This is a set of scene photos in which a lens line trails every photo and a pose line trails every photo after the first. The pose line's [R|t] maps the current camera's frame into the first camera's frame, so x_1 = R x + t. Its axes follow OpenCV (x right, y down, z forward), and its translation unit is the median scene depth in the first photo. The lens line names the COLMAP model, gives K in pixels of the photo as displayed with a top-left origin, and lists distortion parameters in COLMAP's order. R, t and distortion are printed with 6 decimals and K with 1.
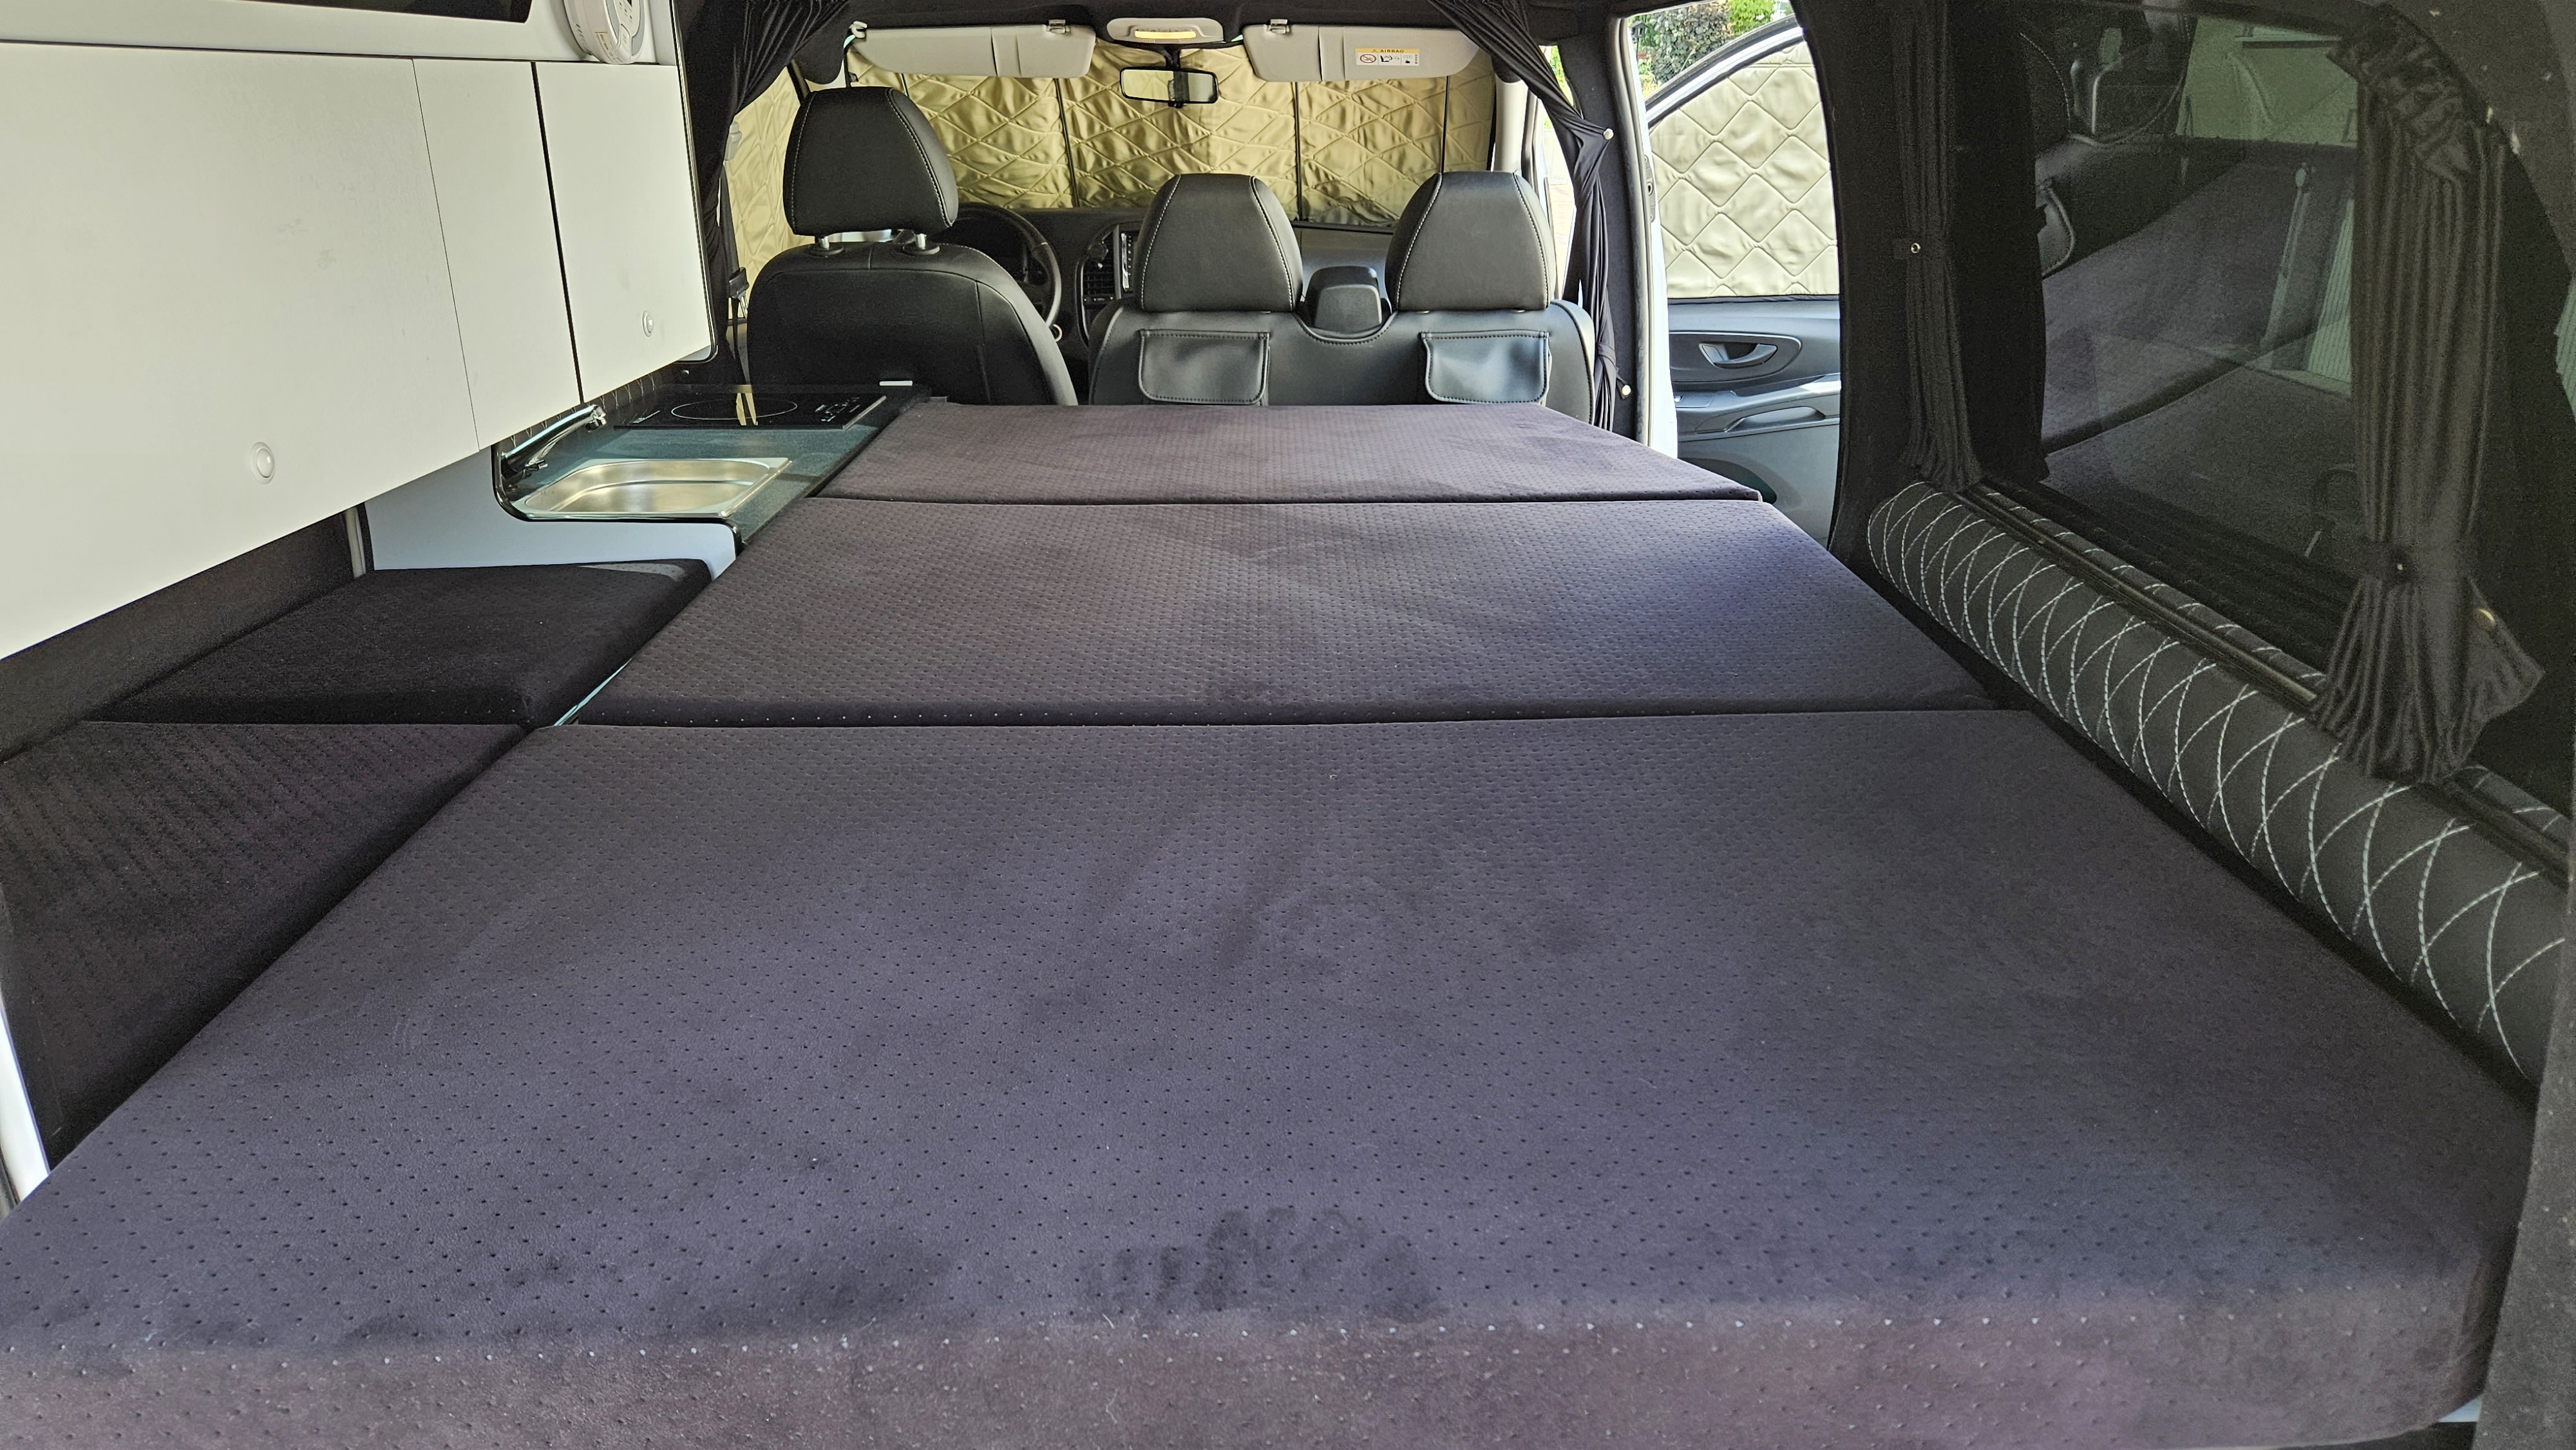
lens RADIAL K [[1700.5, 0, 1287.3], [0, 1700.5, 720.4], [0, 0, 1]] dist [-0.000502, -0.001047]
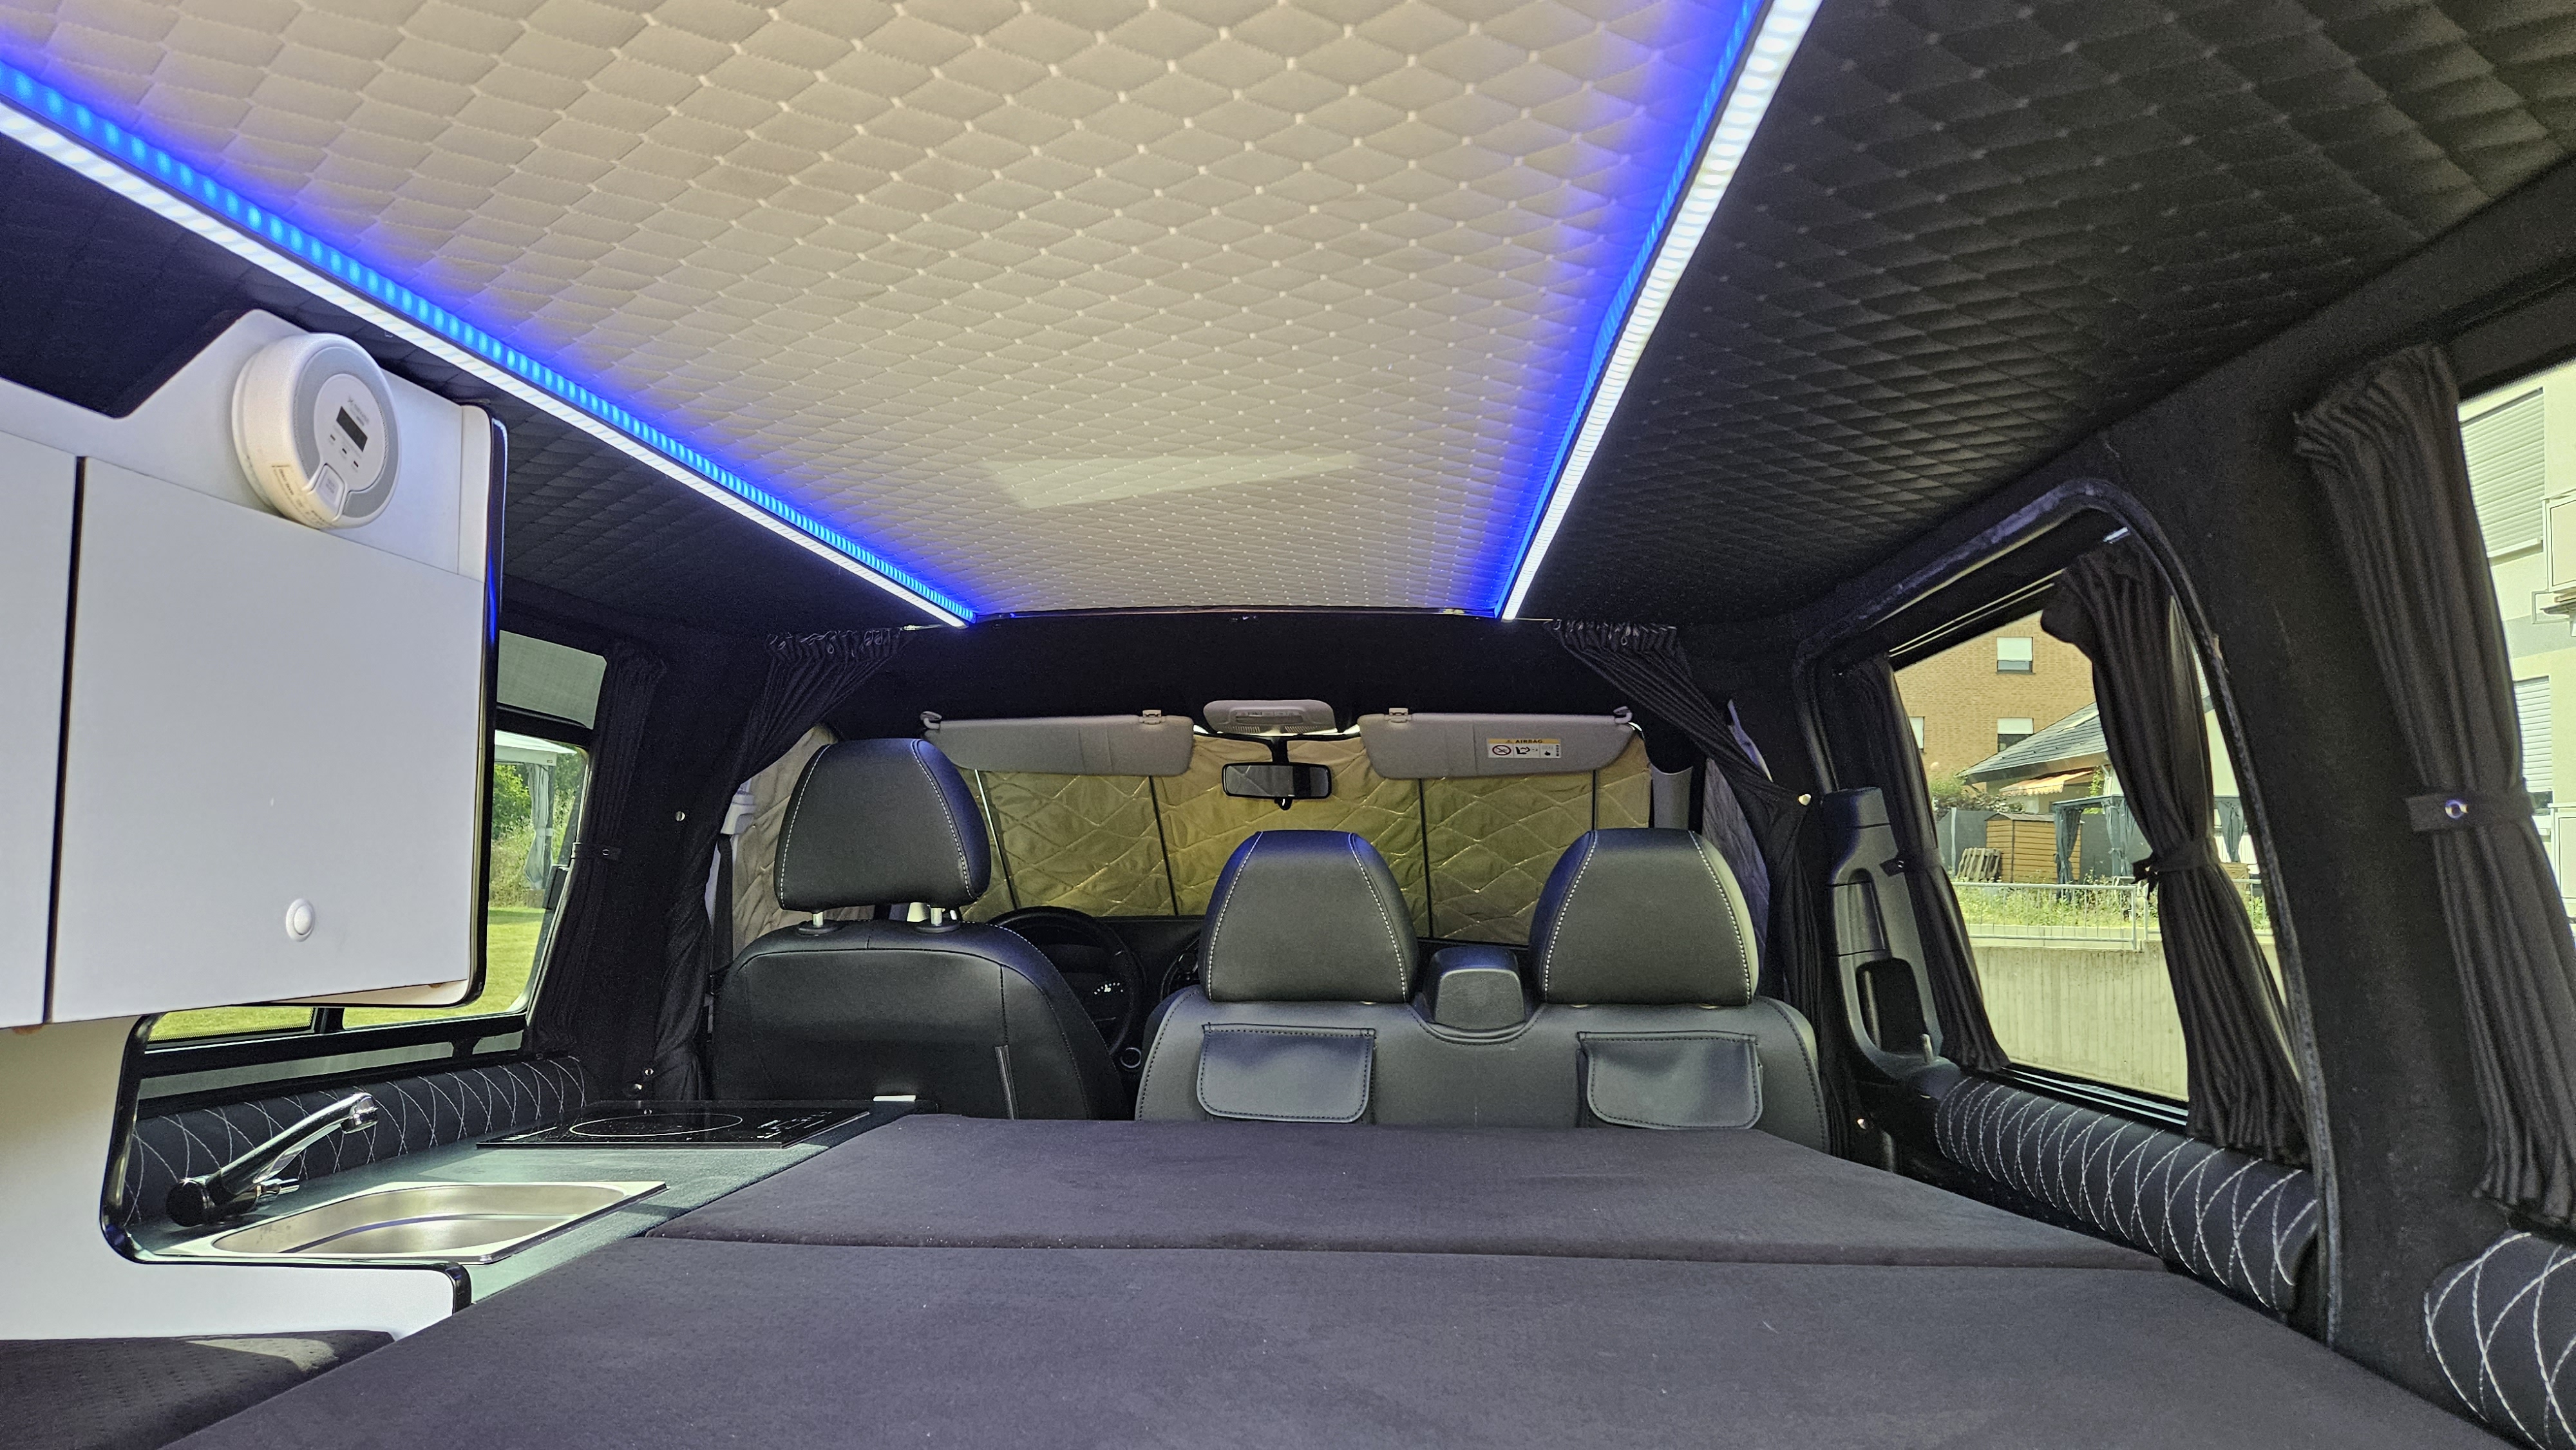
lens RADIAL K [[1700.5, 0, 1295.7], [0, 1700.5, 711.3], [0, 0, 1]] dist [-0.000502, -0.001047]
pose [[0.996973, -0.005686, -0.077546, 0.013665], [-0.029036, 0.897942, -0.439155, -0.025497], [0.072129, 0.440078, 0.895058, 0.260452]]
